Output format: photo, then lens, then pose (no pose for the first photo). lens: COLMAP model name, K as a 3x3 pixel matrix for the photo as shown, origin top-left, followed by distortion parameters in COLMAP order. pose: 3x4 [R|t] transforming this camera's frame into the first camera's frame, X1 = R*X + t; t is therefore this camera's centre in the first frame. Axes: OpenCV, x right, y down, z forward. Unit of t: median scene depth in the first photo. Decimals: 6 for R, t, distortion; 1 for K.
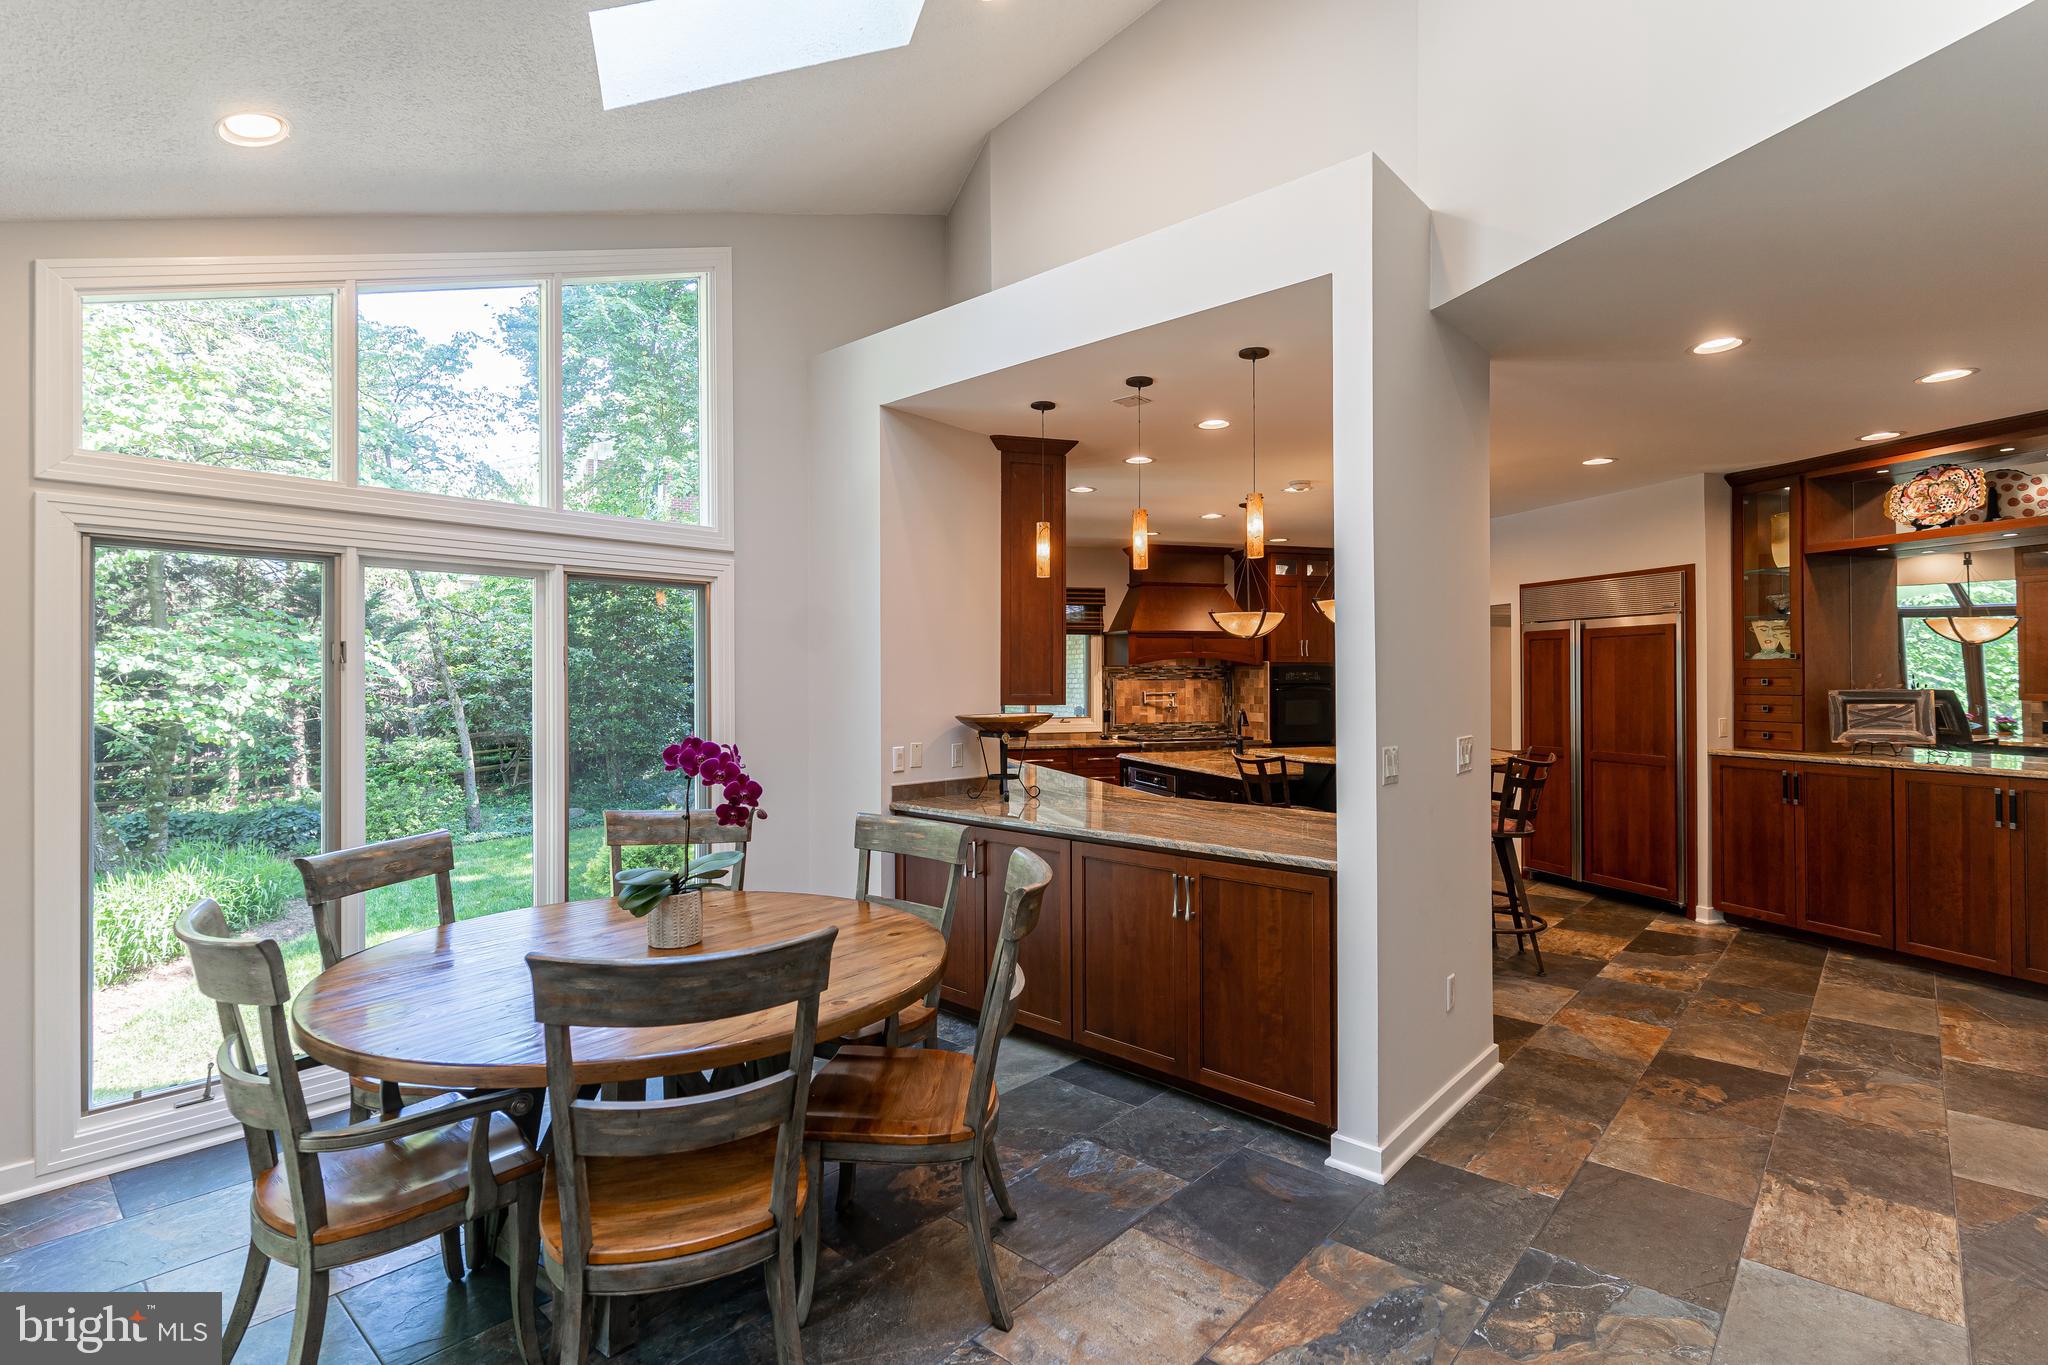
lens RADIAL K [[967.7, 0, 1022.0], [0, 967.7, 675.9], [0, 0, 1]] dist [-0.001595, -0.000107]
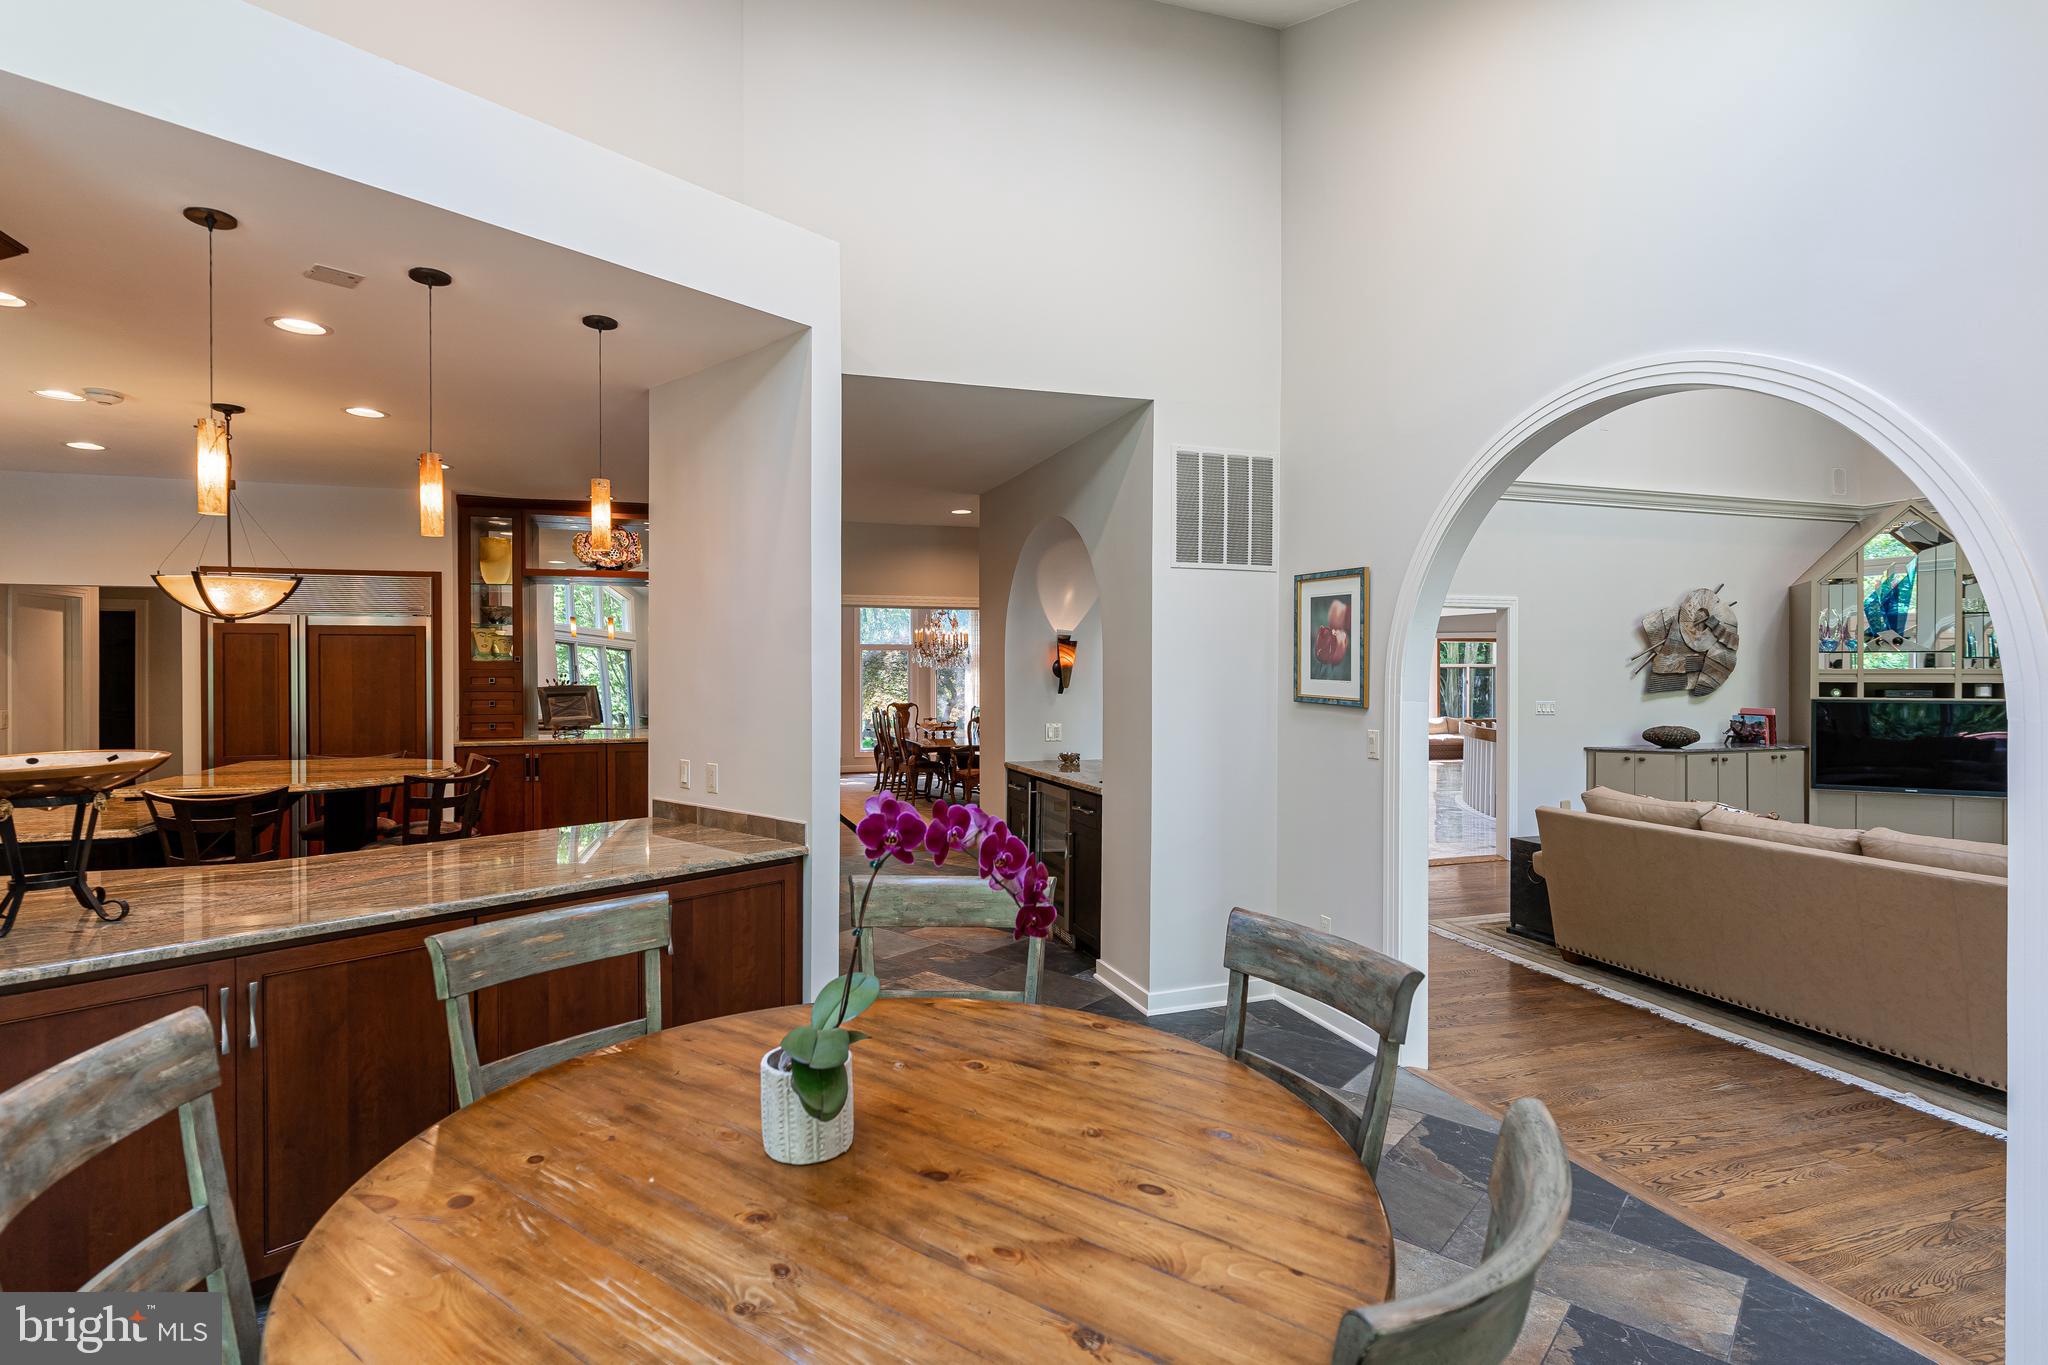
lens RADIAL K [[967.7, 0, 1018.7], [0, 967.7, 679.7], [0, 0, 1]] dist [-0.001595, -0.000107]
pose [[-0.004994, -0.006004, 0.999970, -0.402801], [-0.007422, 0.999955, 0.005966, -0.006608], [-0.999960, -0.007392, -0.005038, 0.372677]]
